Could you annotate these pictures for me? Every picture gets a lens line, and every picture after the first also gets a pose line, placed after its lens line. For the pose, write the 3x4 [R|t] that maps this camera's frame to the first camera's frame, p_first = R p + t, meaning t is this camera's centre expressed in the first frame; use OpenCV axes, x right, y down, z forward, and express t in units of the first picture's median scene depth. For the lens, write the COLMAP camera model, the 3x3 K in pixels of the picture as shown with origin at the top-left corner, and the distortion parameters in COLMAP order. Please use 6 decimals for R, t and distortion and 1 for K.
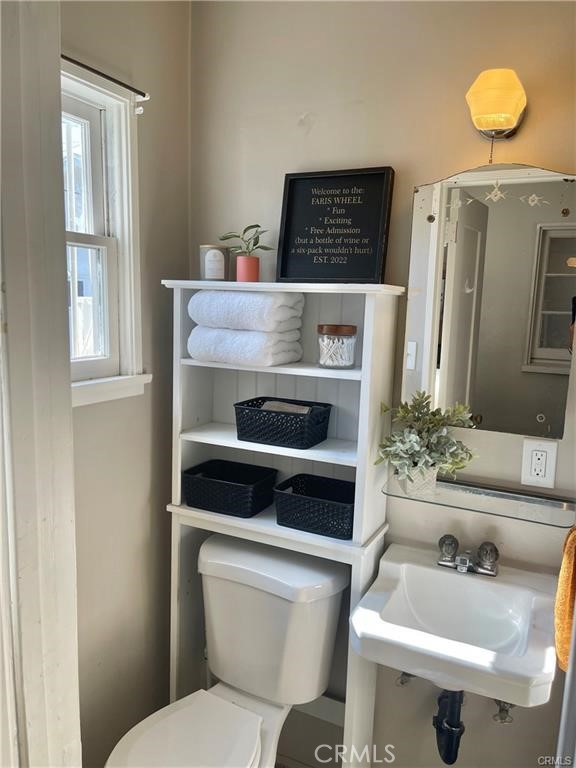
lens RADIAL K [[573.7, 0, 288.0], [0, 573.7, 384.0], [0, 0, 1]] dist [-0.002540, -0.002904]
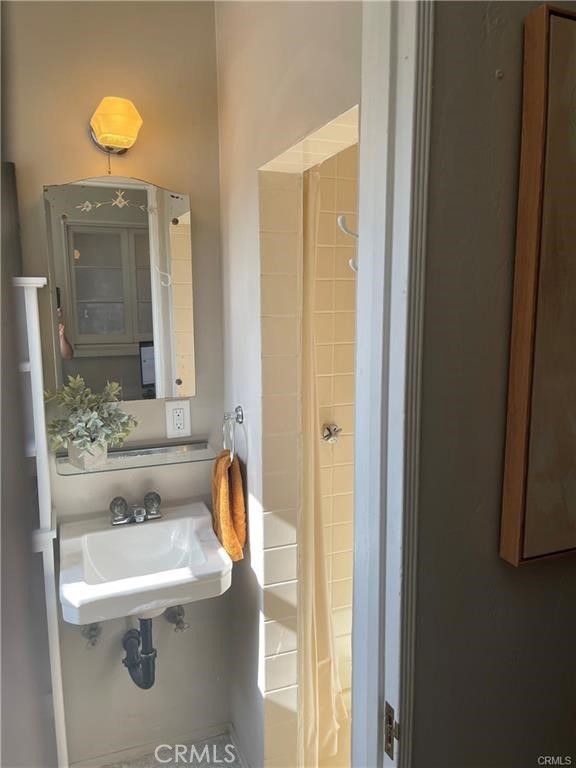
lens RADIAL K [[573.7, 0, 288.0], [0, 573.7, 384.0], [0, 0, 1]] dist [-0.002540, -0.002904]
pose [[0.659992, -0.144779, 0.737191, -0.321221], [0.132950, 0.988276, 0.075062, -0.000531], [-0.739415, 0.048469, 0.671502, -0.032695]]
